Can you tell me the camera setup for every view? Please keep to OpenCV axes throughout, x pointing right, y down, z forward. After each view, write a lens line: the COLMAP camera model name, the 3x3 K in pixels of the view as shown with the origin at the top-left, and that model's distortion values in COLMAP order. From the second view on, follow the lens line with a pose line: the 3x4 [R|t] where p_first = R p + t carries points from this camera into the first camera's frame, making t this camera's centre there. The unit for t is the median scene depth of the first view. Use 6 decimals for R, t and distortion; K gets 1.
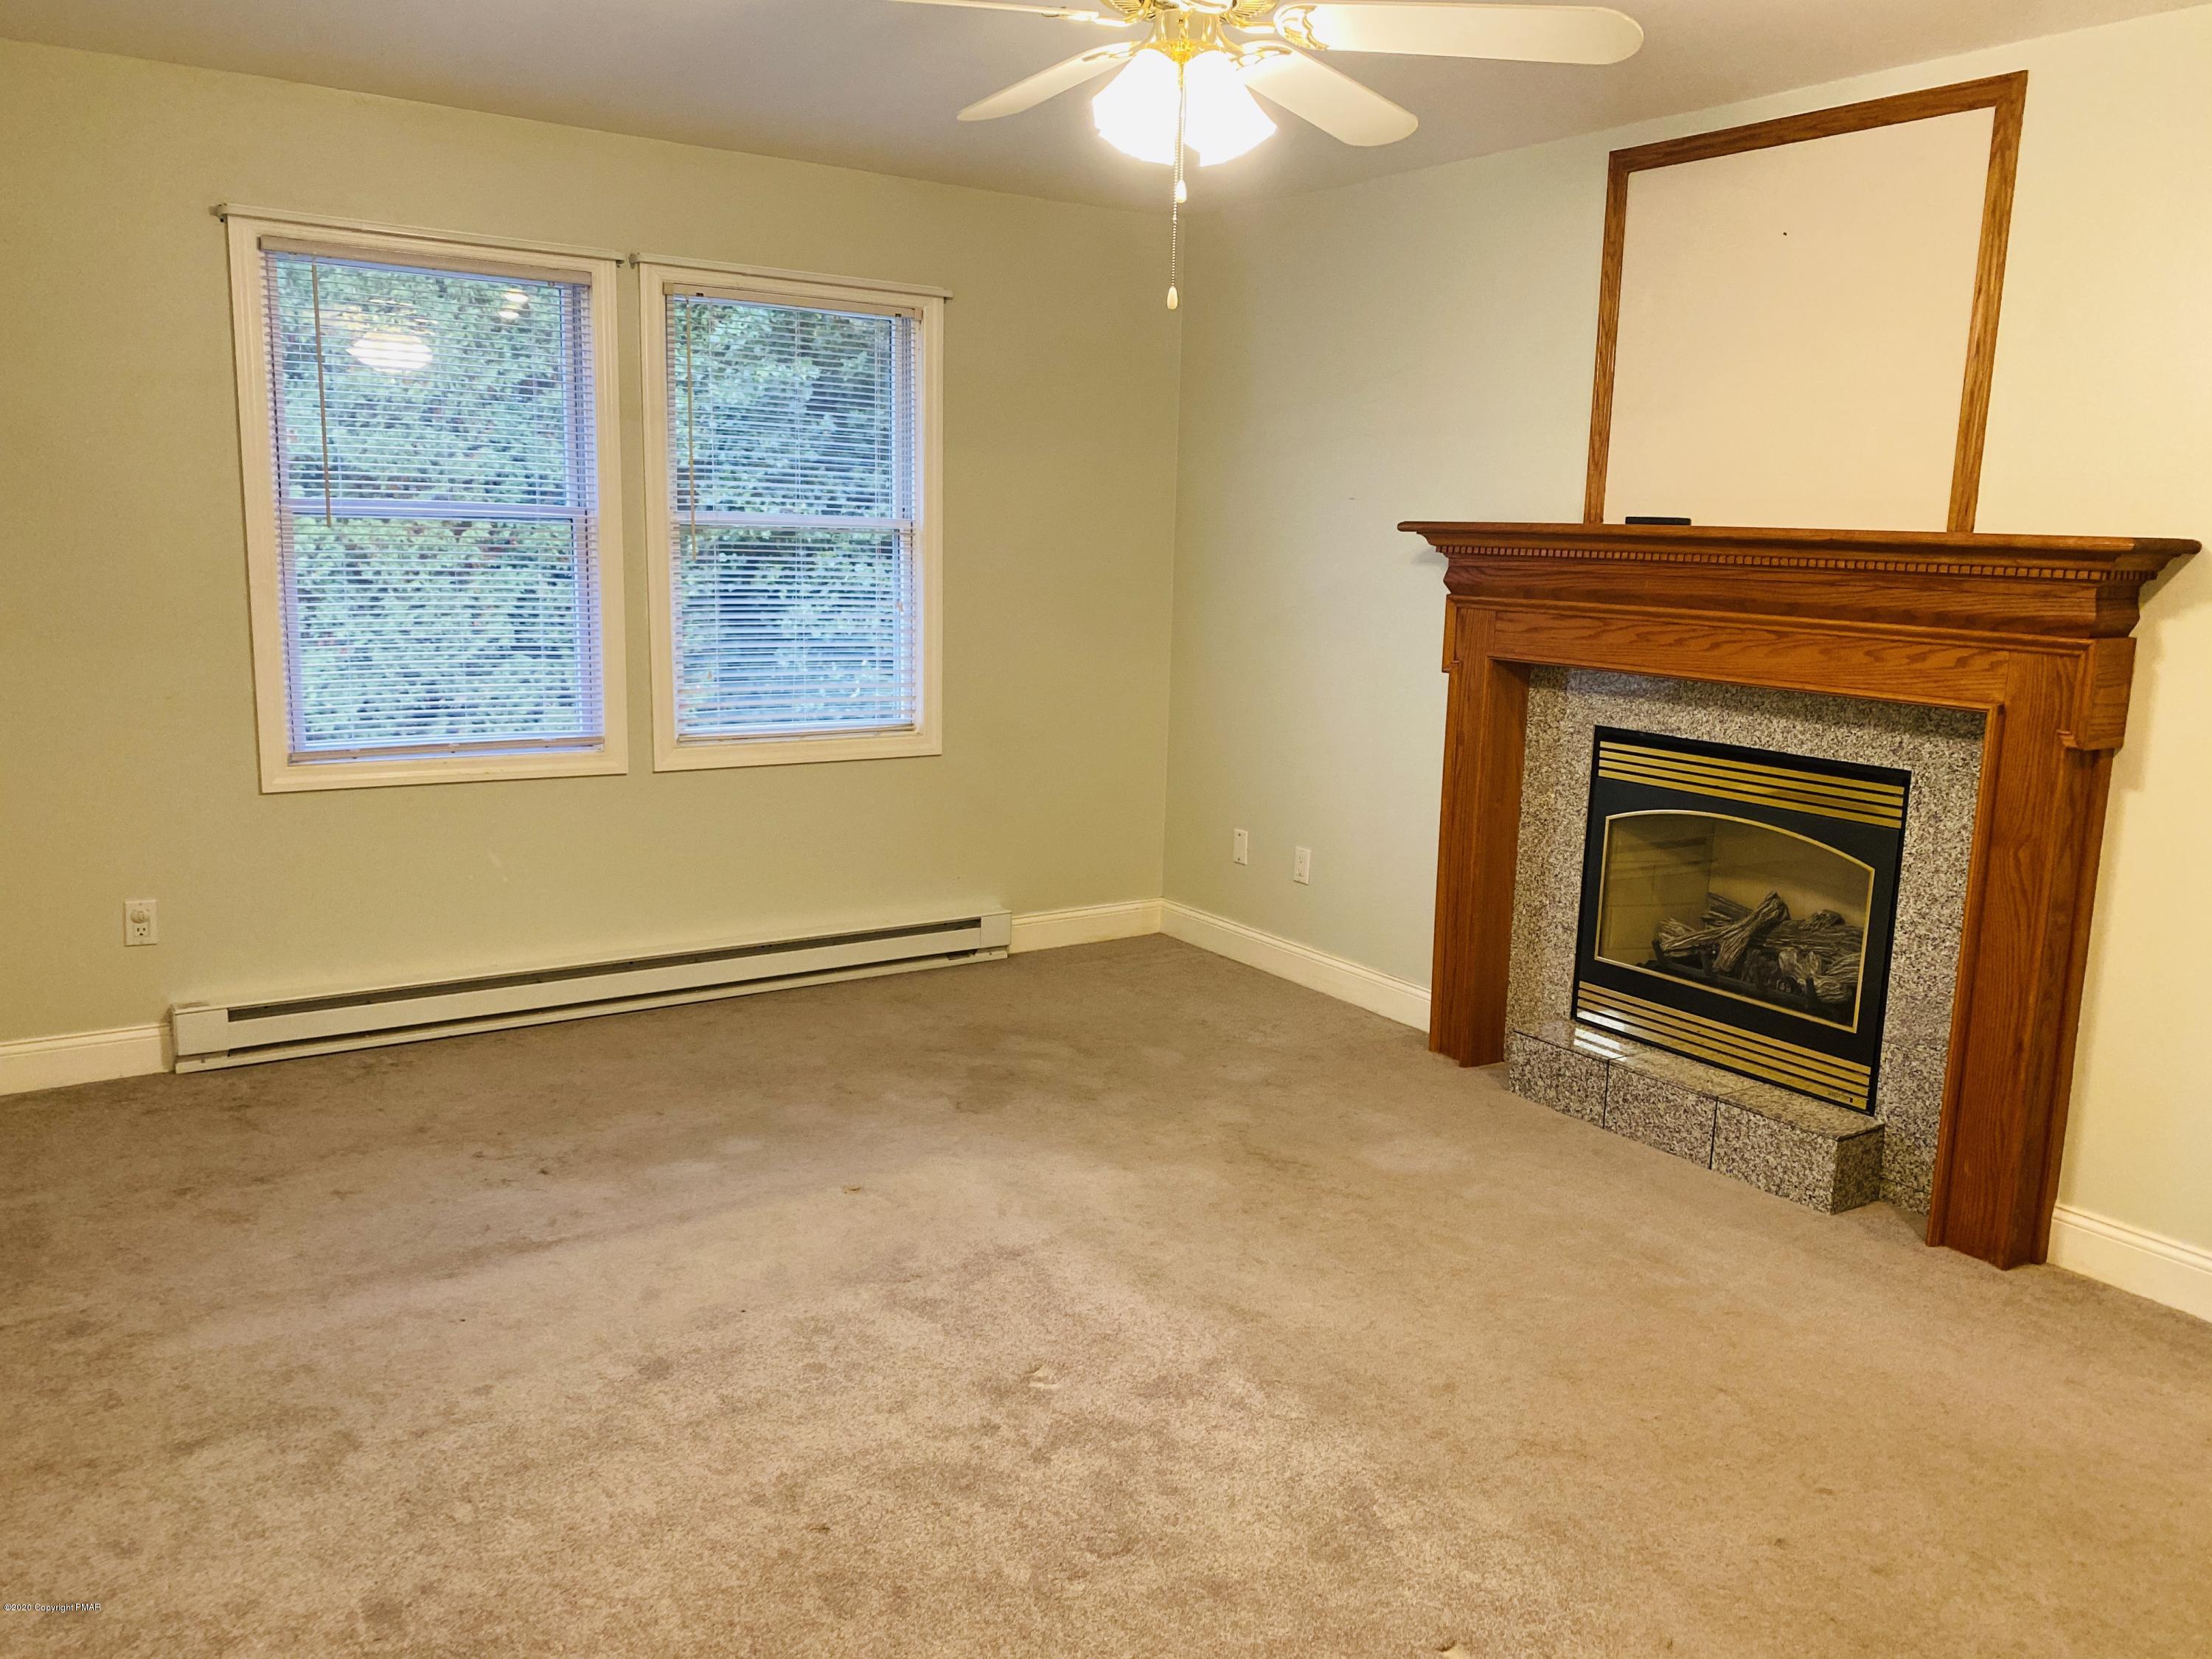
lens RADIAL K [[1670.4, 0, 1112.1], [0, 1670.4, 829.1], [0, 0, 1]] dist [0.044925, -0.050105]
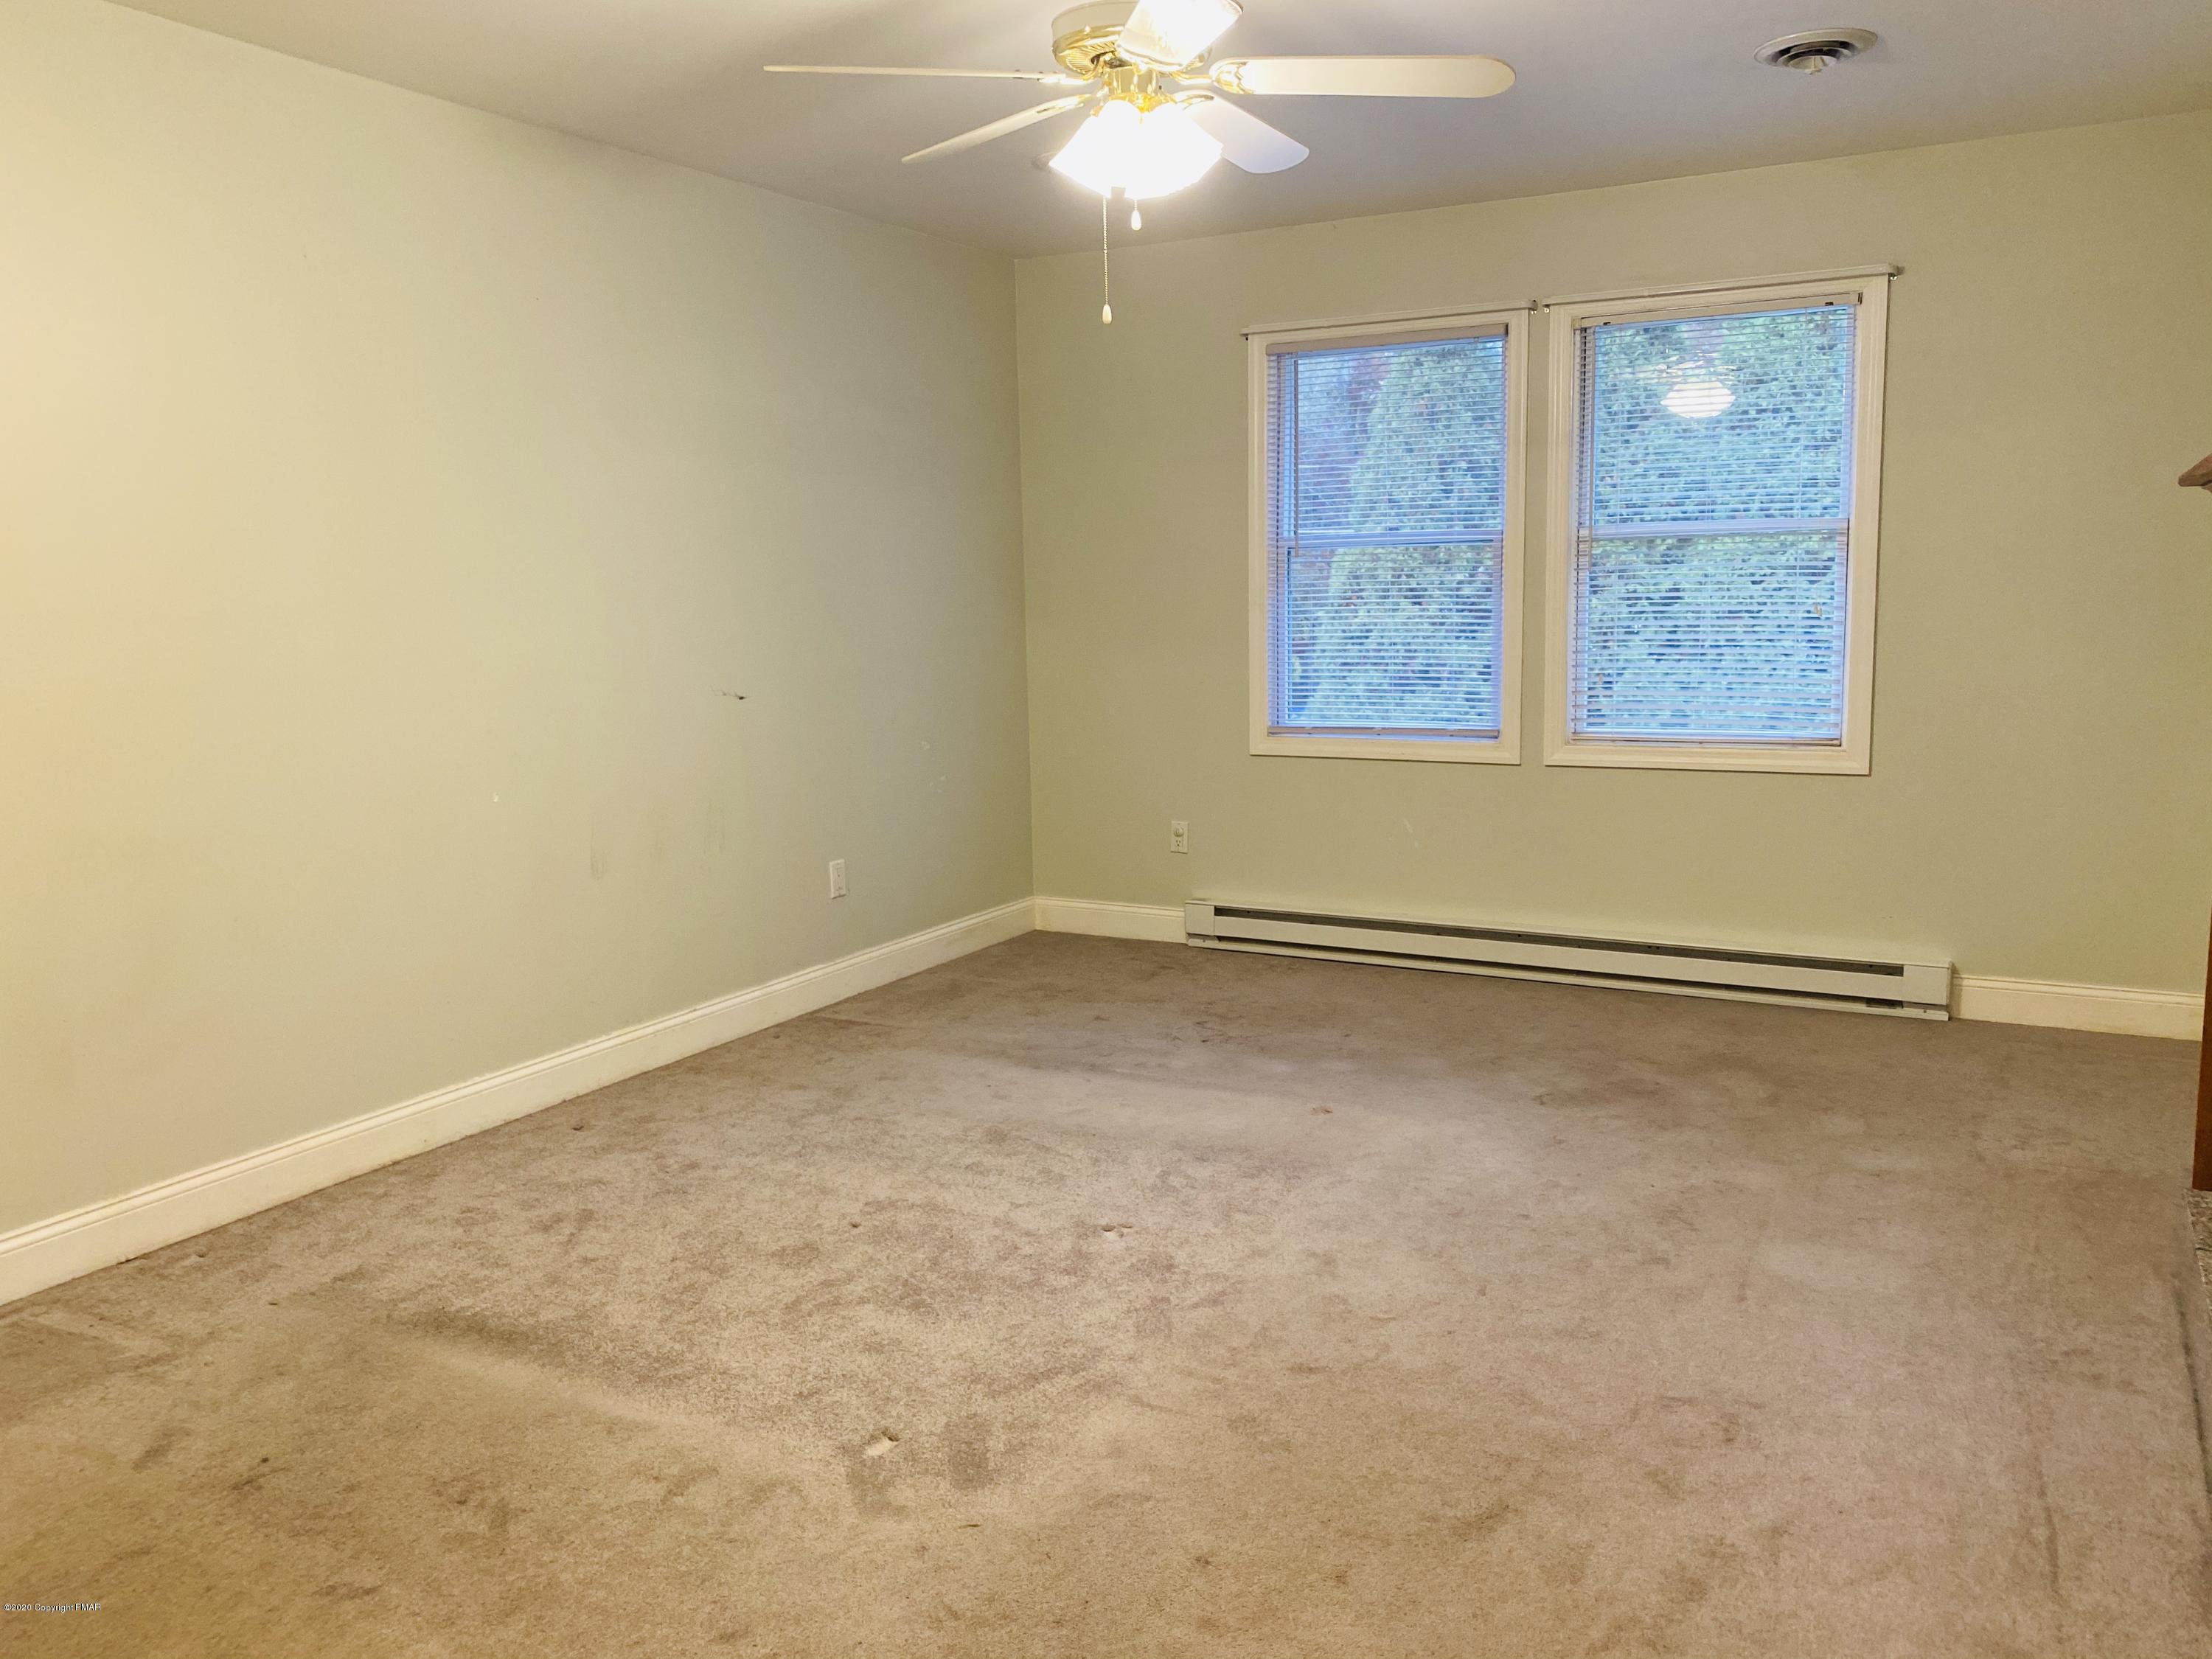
lens RADIAL K [[1670.4, 0, 1112.9], [0, 1670.4, 833.2], [0, 0, 1]] dist [0.044925, -0.050105]
pose [[0.461781, 0.097828, -0.881583, 0.648171], [-0.126733, 0.990979, 0.043584, -0.002439], [0.877893, 0.091599, 0.470014, 0.274809]]
